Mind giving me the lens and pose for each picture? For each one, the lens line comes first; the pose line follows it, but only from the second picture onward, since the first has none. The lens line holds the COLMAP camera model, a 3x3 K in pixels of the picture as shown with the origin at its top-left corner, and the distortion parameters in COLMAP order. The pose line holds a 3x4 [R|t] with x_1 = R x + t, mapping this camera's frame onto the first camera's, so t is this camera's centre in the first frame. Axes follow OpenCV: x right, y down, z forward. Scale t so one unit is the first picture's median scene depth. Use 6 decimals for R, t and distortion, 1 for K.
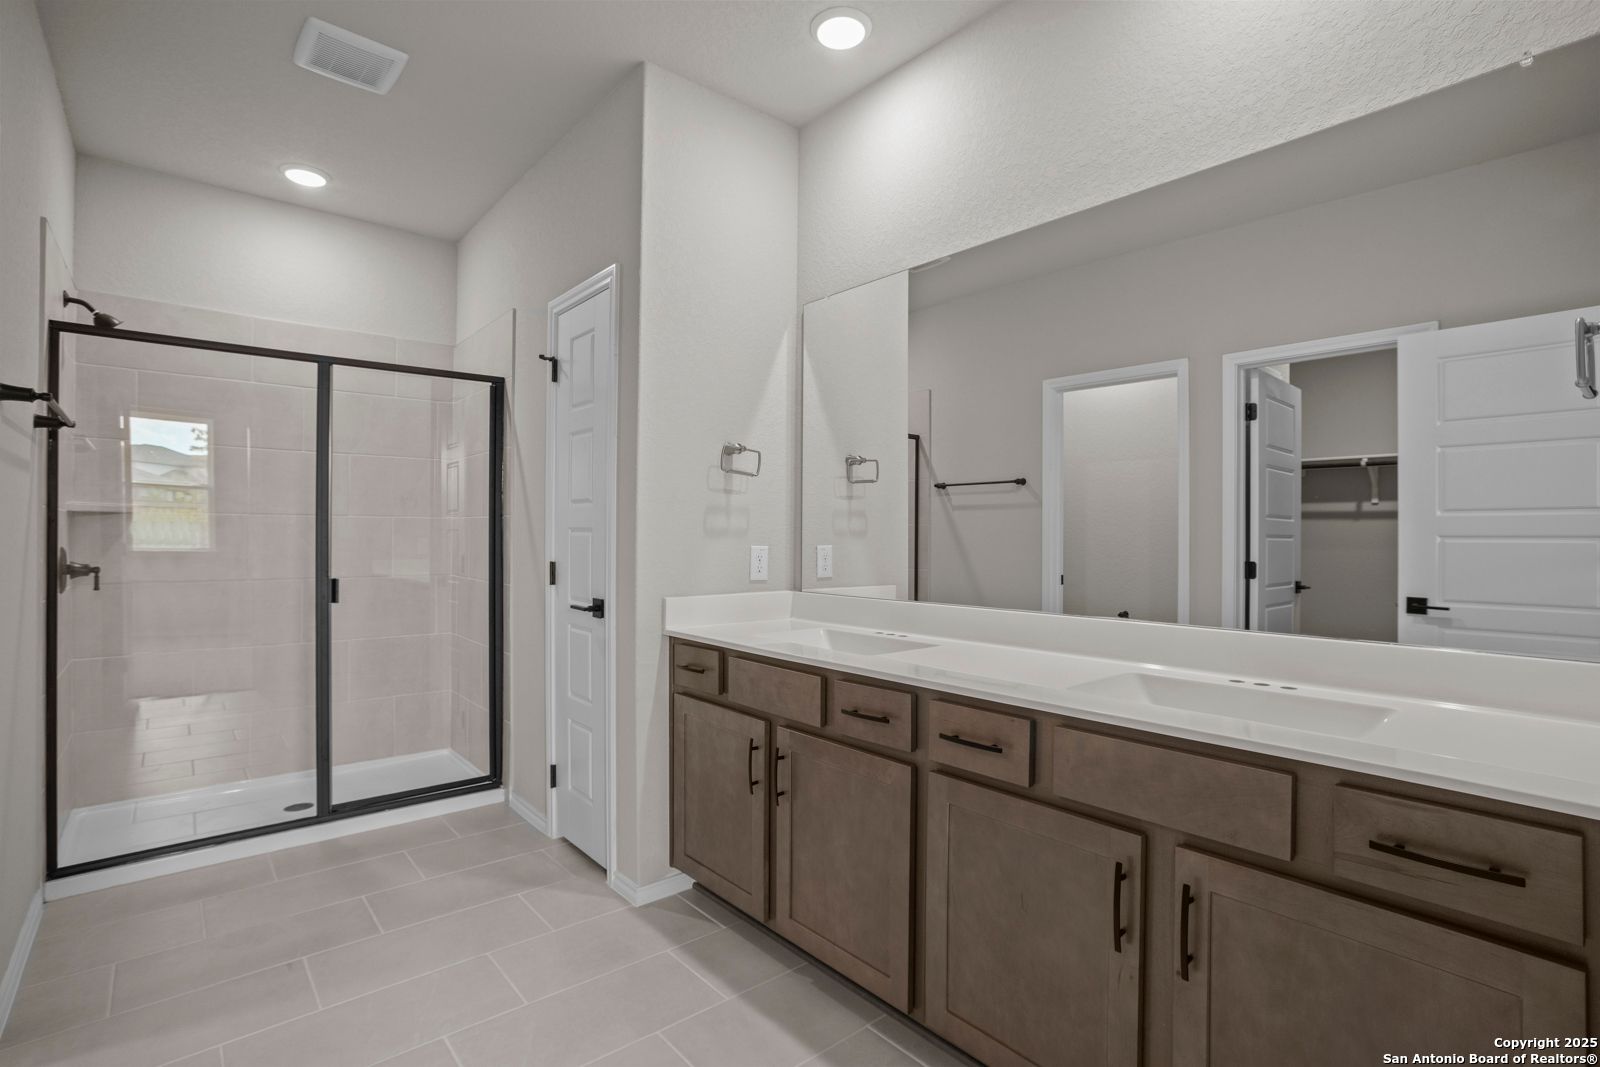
lens RADIAL K [[773.3, 0, 810.2], [0, 773.3, 531.9], [0, 0, 1]] dist [-0.038683, 0.022149]
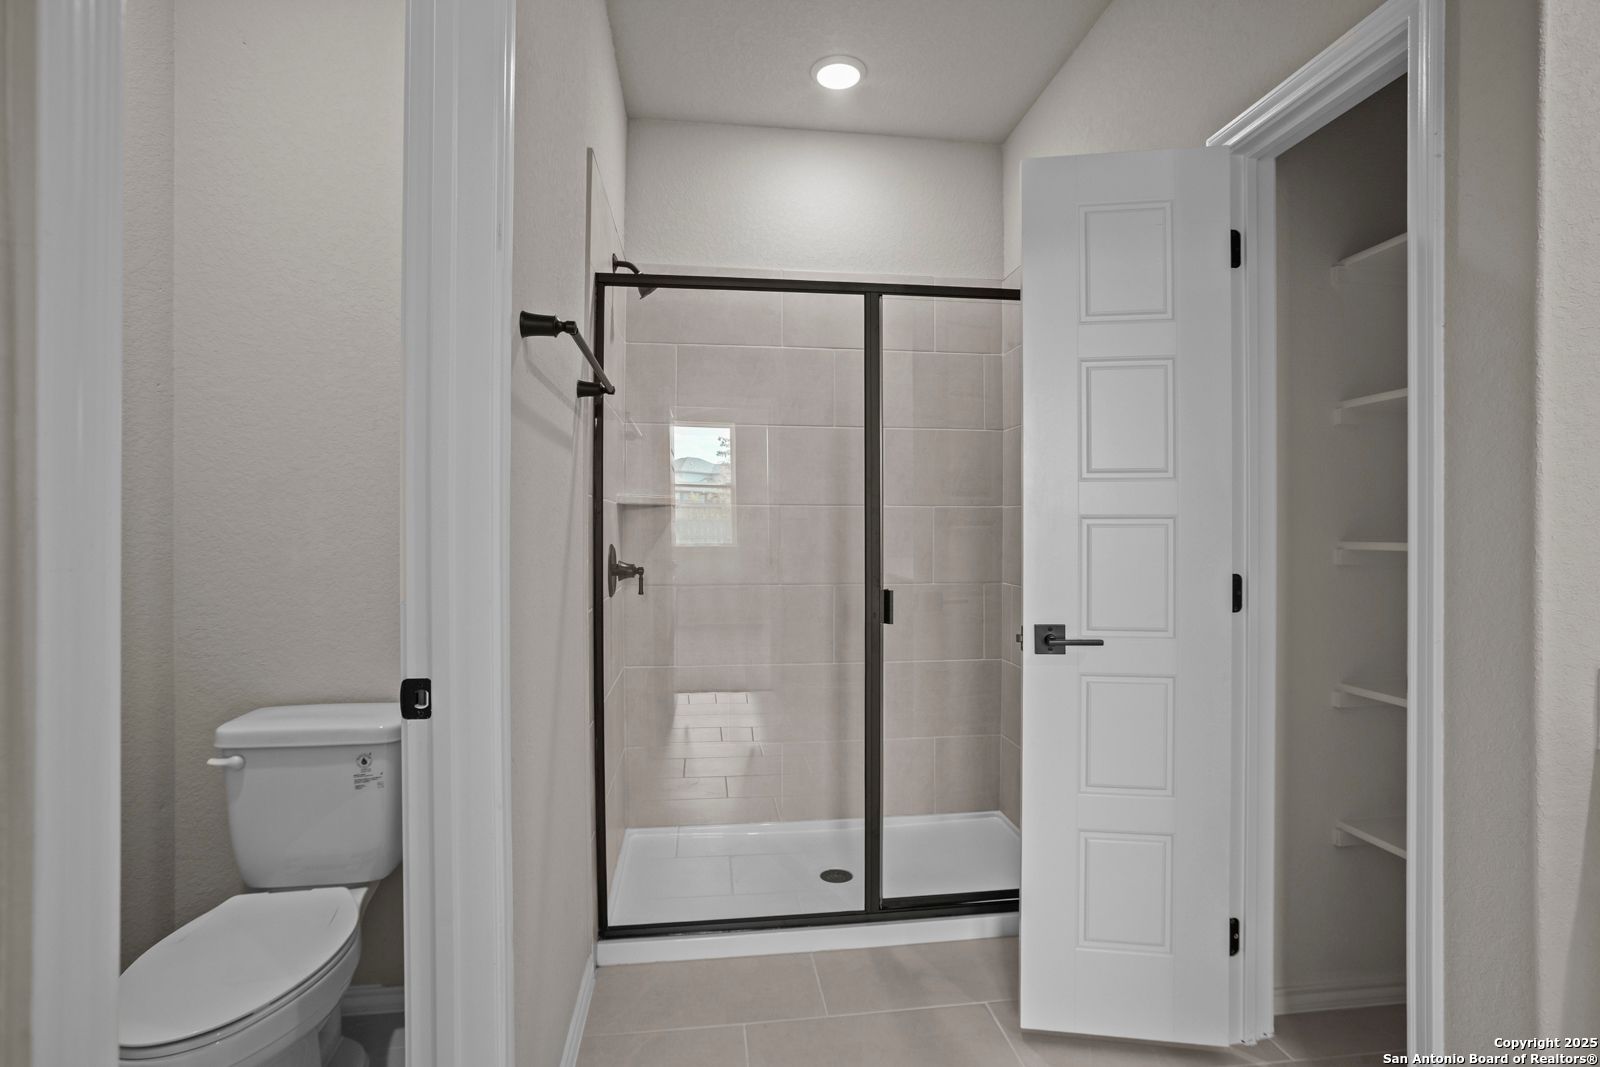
lens RADIAL K [[773.3, 0, 810.2], [0, 773.3, 531.9], [0, 0, 1]] dist [-0.038683, 0.022149]
pose [[0.846579, -0.001841, -0.532260, -0.297660], [0.004088, 0.999987, 0.003044, 0.003932], [0.532247, -0.004753, 0.846575, 0.347162]]
